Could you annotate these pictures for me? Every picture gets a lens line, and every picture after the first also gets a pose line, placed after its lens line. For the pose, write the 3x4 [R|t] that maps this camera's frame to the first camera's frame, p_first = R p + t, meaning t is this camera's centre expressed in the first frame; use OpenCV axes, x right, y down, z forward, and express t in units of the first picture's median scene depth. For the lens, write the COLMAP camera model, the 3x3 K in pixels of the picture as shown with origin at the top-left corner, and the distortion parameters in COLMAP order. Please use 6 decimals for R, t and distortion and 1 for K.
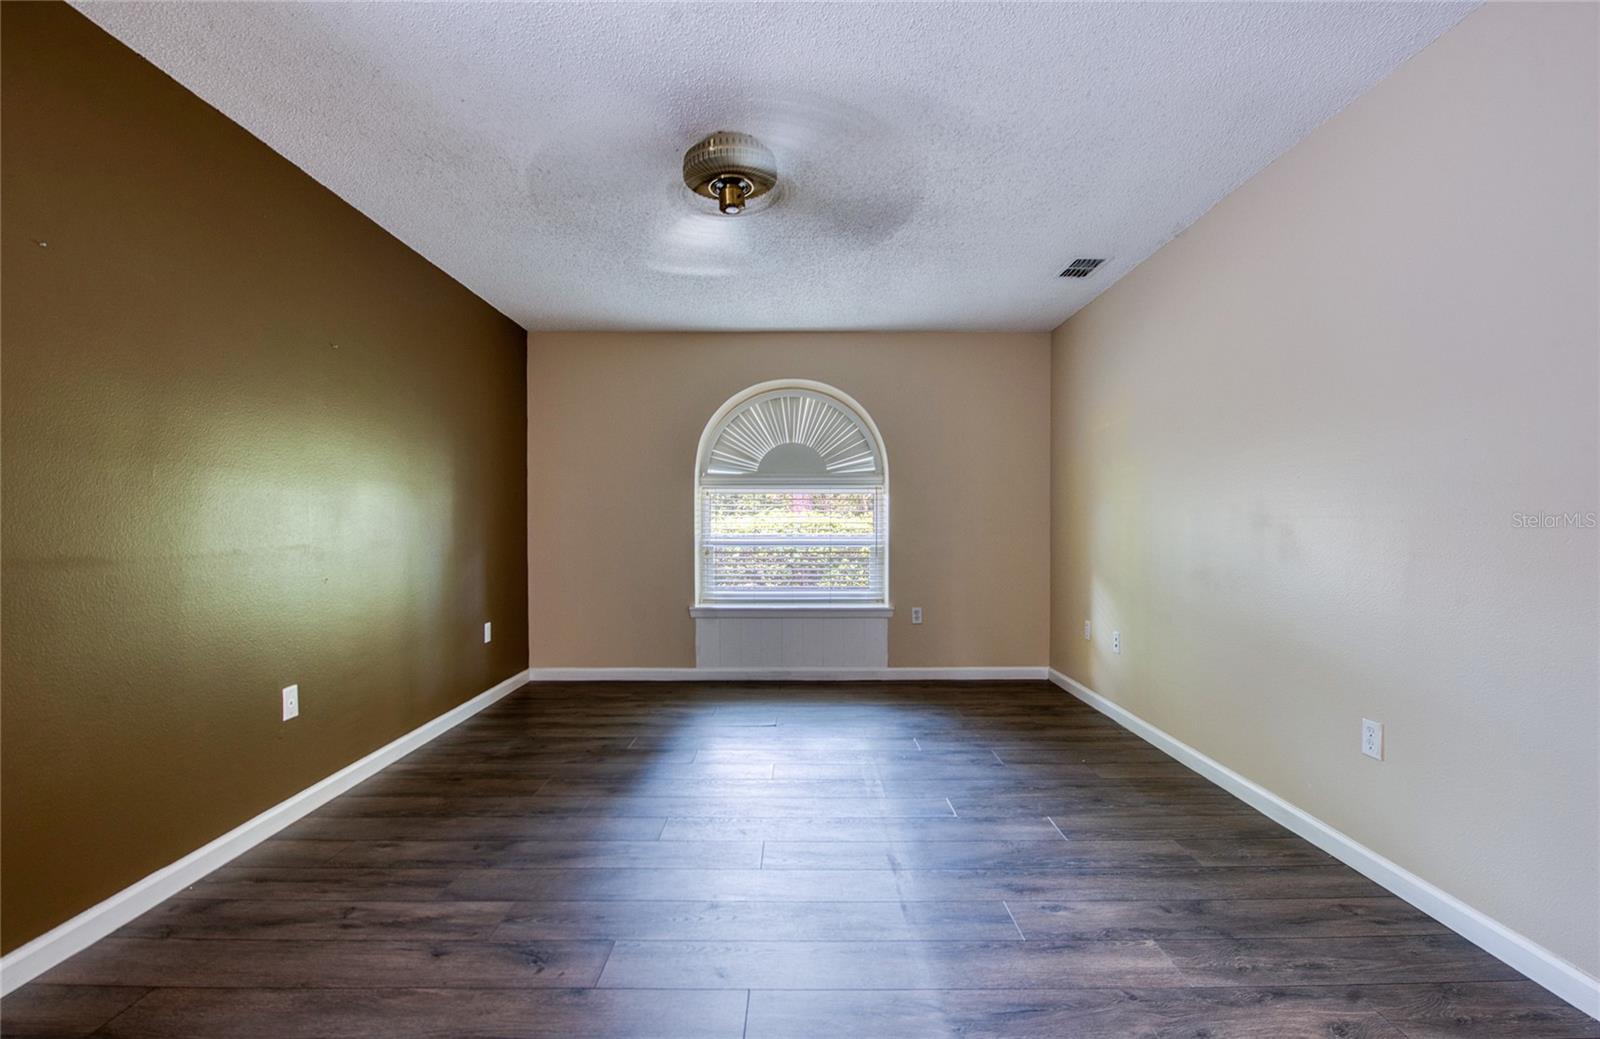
lens RADIAL K [[695.7, 0, 797.1], [0, 695.7, 522.2], [0, 0, 1]] dist [-0.006943, -0.005318]
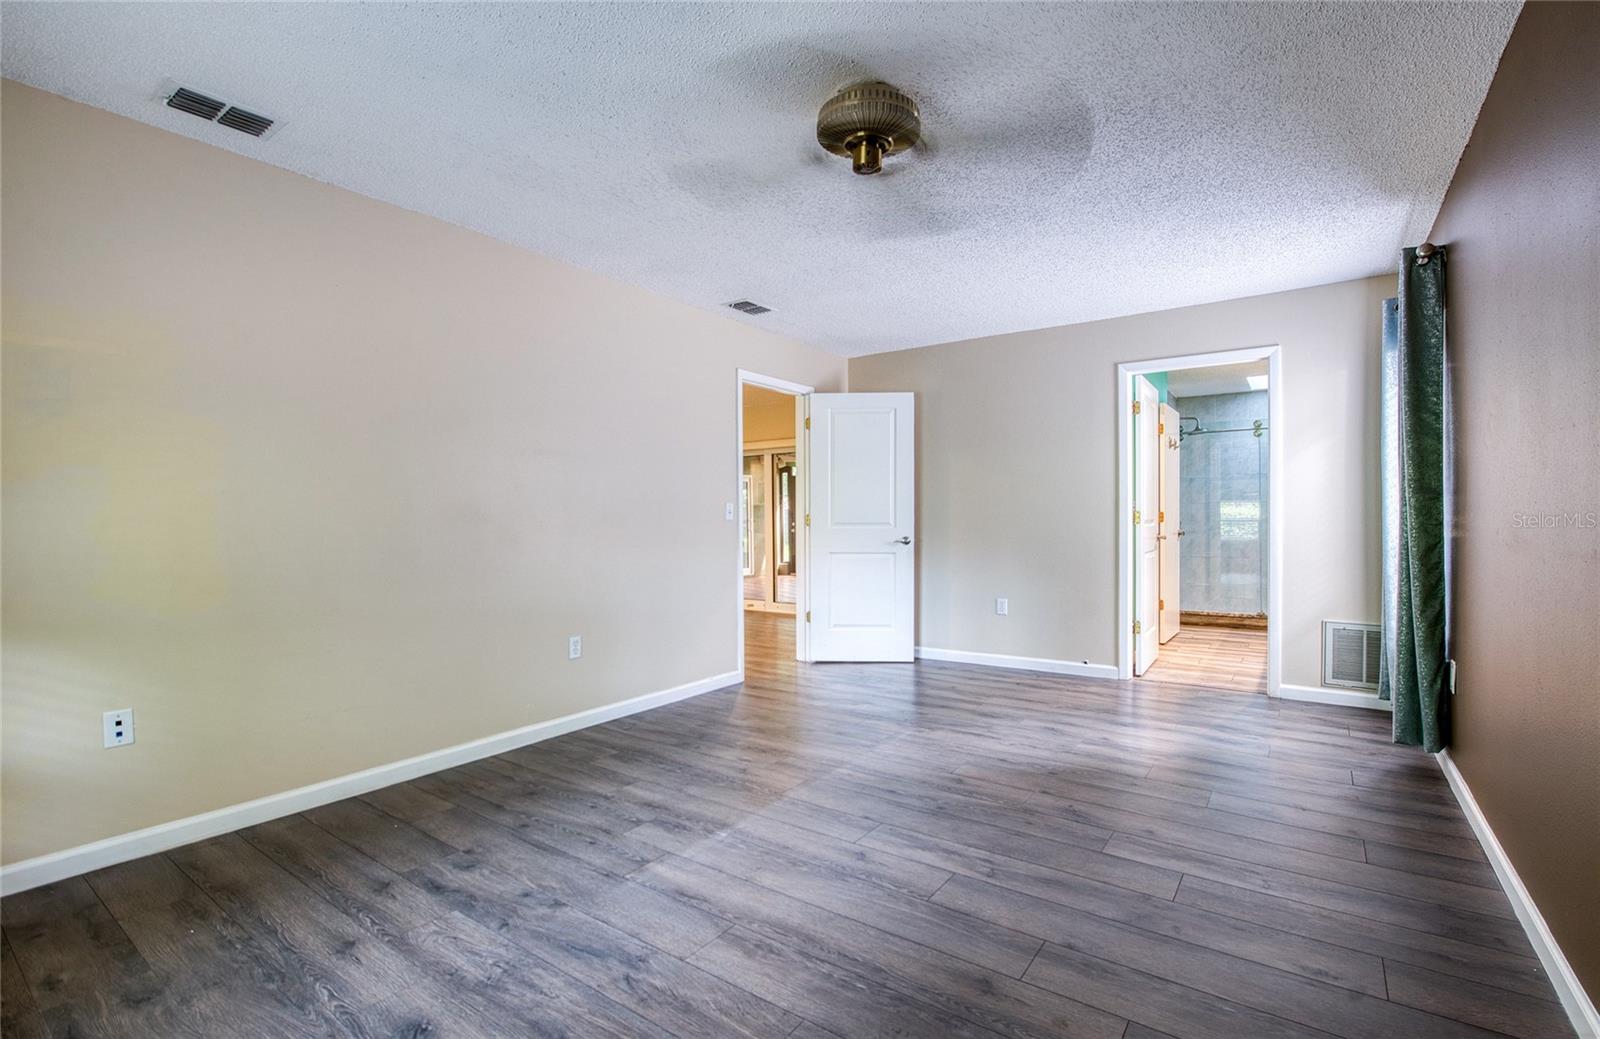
lens RADIAL K [[695.7, 0, 797.1], [0, 695.7, 522.2], [0, 0, 1]] dist [-0.006943, -0.005318]
pose [[-0.785434, 0.005179, 0.618924, -0.621483], [0.016311, 0.999791, 0.012333, -0.008125], [-0.618731, 0.019782, -0.785354, 1.881409]]
